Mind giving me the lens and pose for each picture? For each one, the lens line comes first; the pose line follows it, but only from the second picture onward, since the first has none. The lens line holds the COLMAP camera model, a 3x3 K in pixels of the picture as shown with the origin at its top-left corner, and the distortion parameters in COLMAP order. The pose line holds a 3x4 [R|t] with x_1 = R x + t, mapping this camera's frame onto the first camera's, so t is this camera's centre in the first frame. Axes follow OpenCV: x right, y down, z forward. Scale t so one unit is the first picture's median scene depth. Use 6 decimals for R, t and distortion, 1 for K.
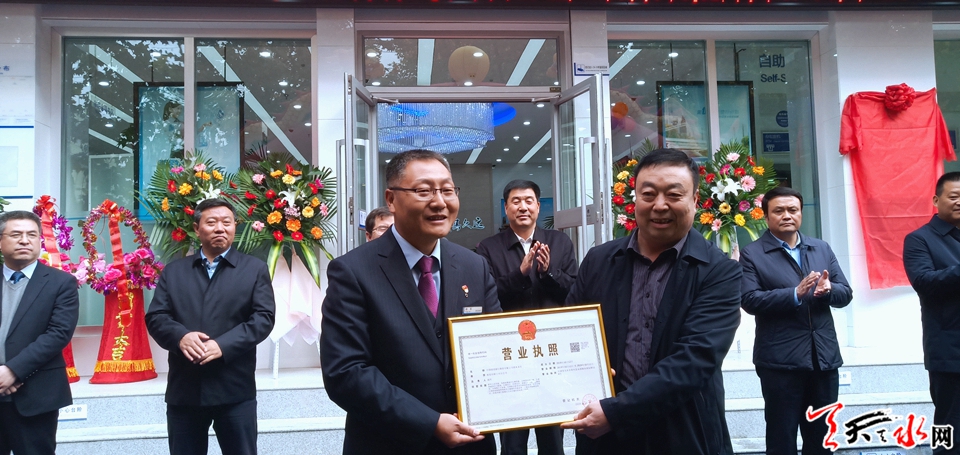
lens RADIAL K [[747.6, 0, 480.0], [0, 747.6, 227.5], [0, 0, 1]] dist [0.001178, 0.010756]
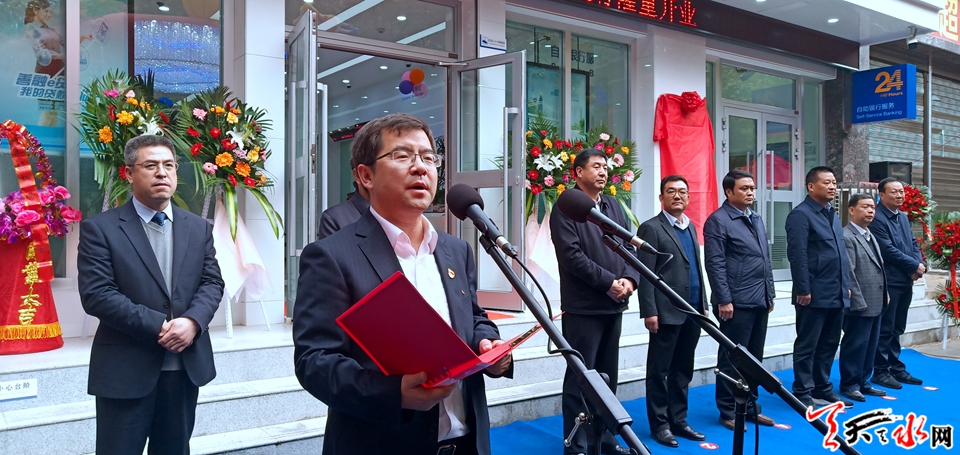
lens RADIAL K [[747.6, 0, 480.0], [0, 747.6, 227.5], [0, 0, 1]] dist [0.001178, 0.010756]
pose [[0.860210, 0.029507, 0.509086, -0.454085], [-0.057298, 0.997595, 0.038997, 0.014827], [-0.506711, -0.062715, 0.859832, 0.071544]]
